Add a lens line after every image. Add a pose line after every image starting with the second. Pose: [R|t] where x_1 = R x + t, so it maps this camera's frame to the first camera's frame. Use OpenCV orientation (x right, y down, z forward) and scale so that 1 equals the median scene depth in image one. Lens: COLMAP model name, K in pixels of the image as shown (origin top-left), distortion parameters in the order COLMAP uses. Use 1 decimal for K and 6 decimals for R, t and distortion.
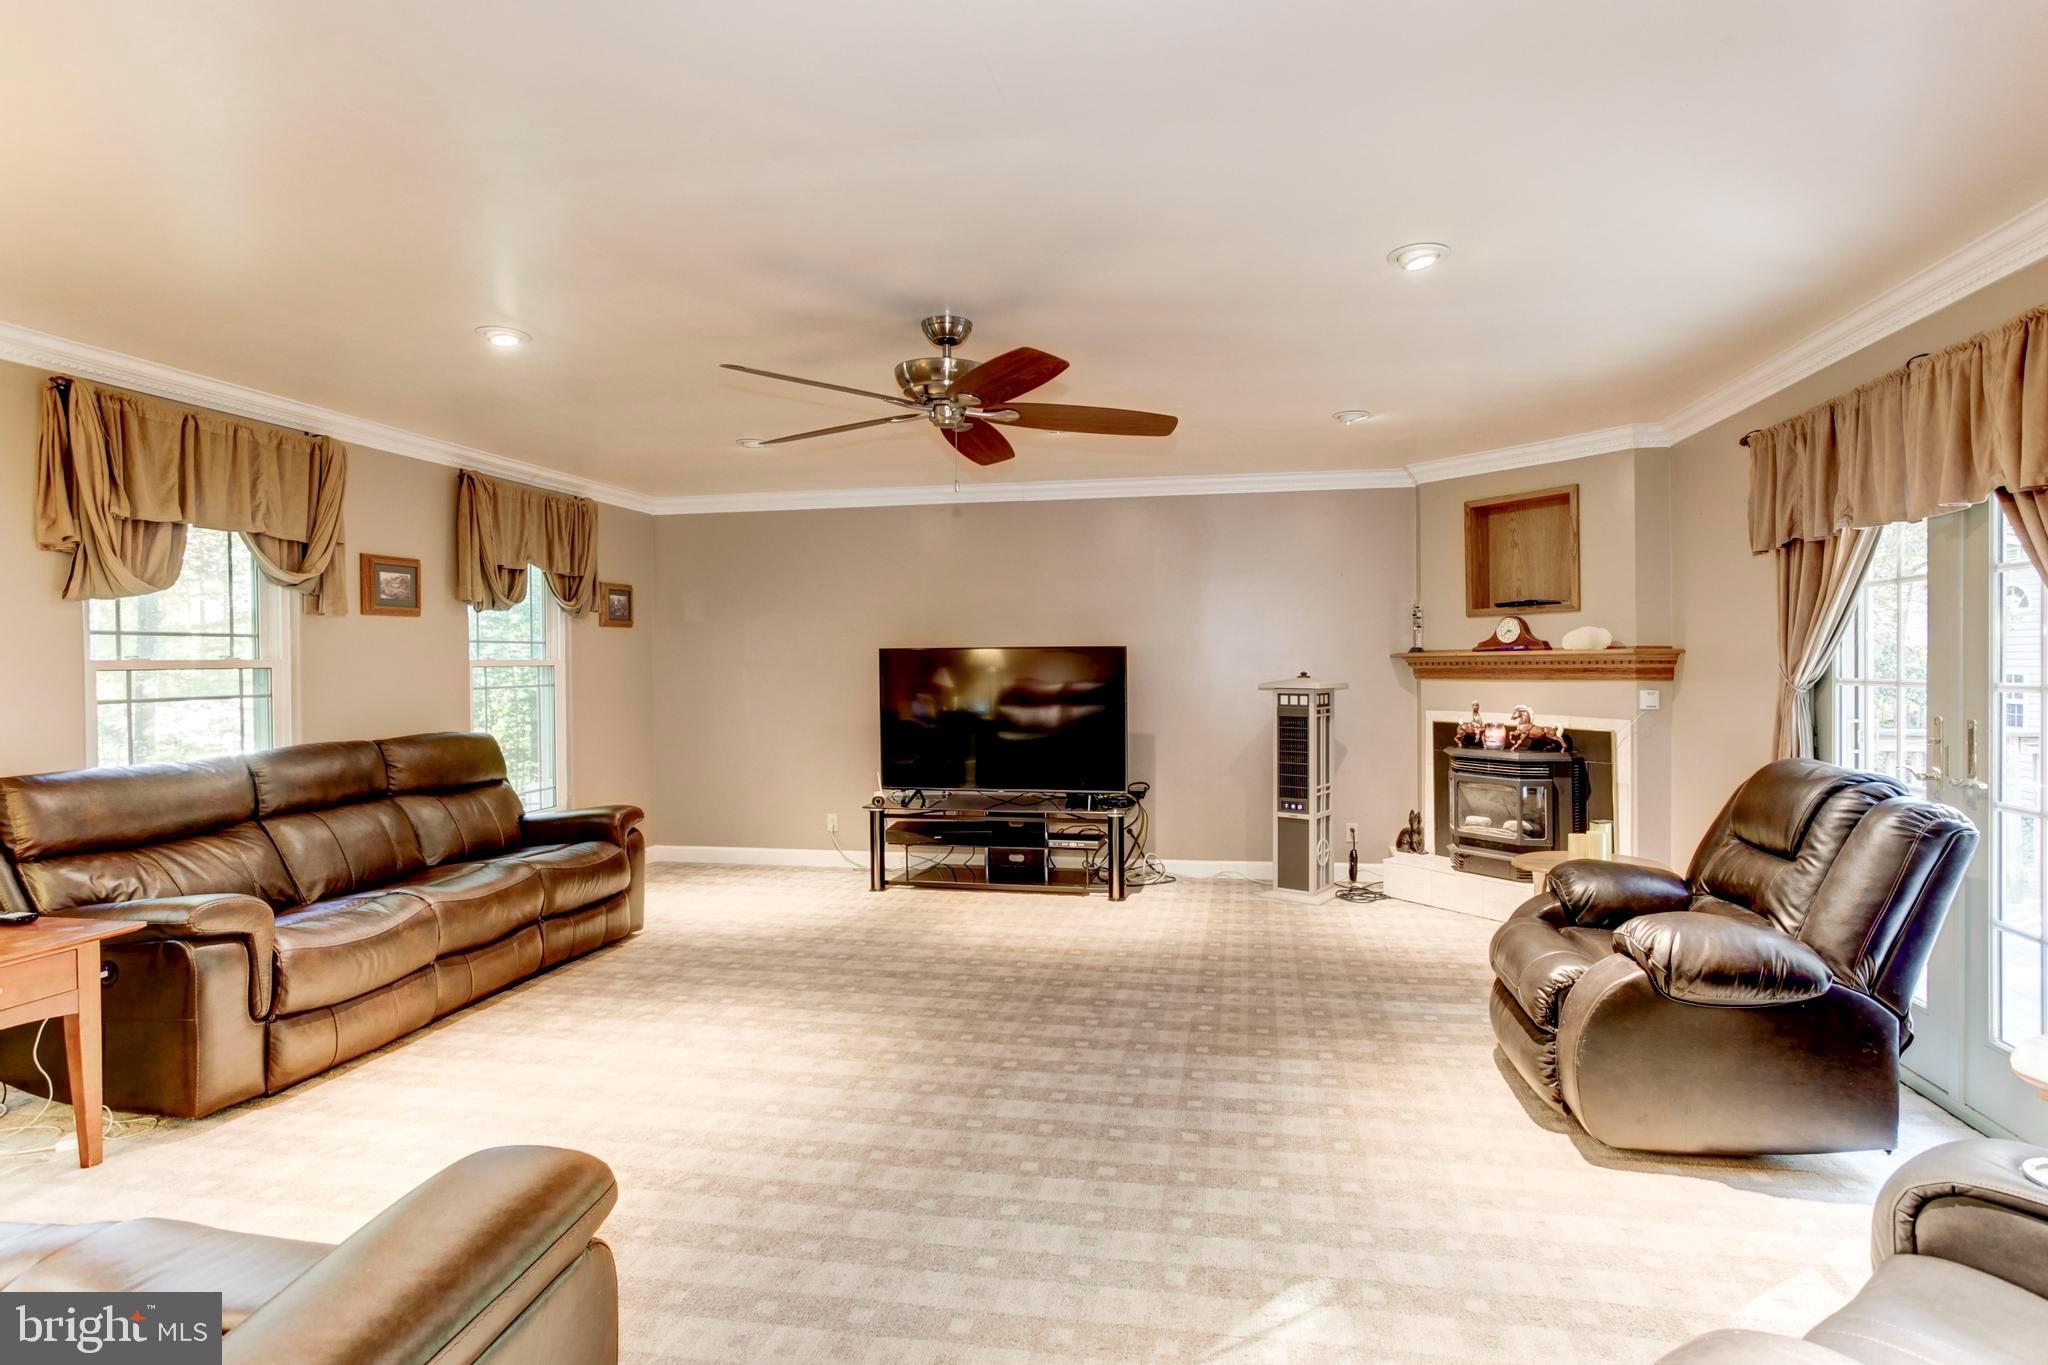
lens RADIAL K [[1003.0, 0, 1072.8], [0, 1003.0, 663.8], [0, 0, 1]] dist [-0.048722, 0.032798]
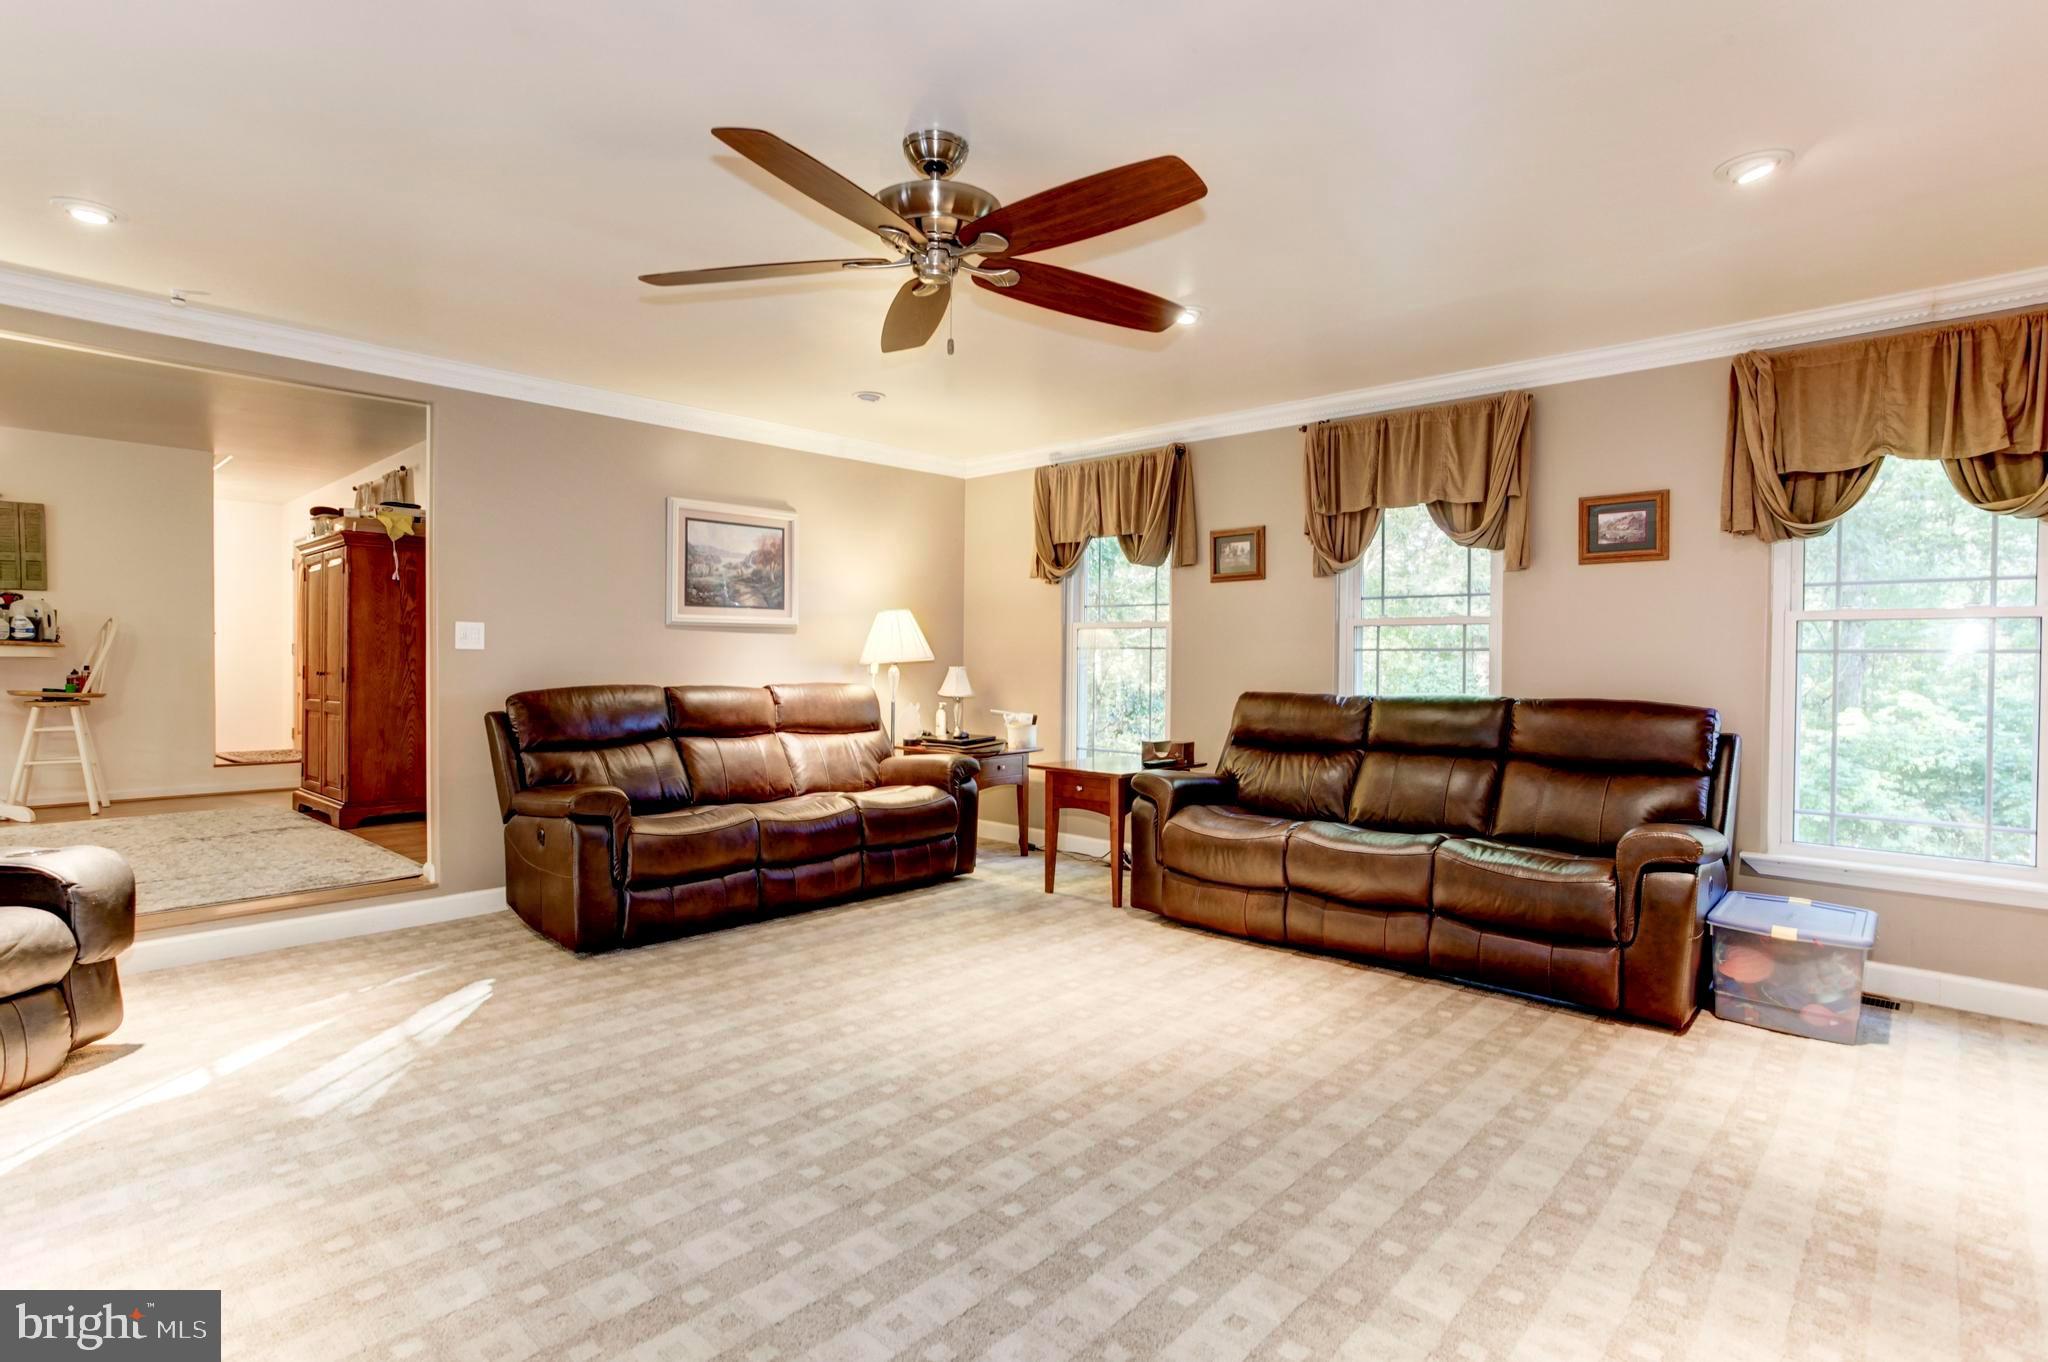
lens RADIAL K [[1117.9, 0, 1077.2], [0, 1117.9, 672.6], [0, 0, 1]] dist [0.033907, 0.000130]
pose [[-0.518953, 0.046768, -0.853522, 0.449708], [0.013160, 0.998821, 0.046728, -0.004421], [0.854702, 0.013017, -0.518957, 1.193961]]
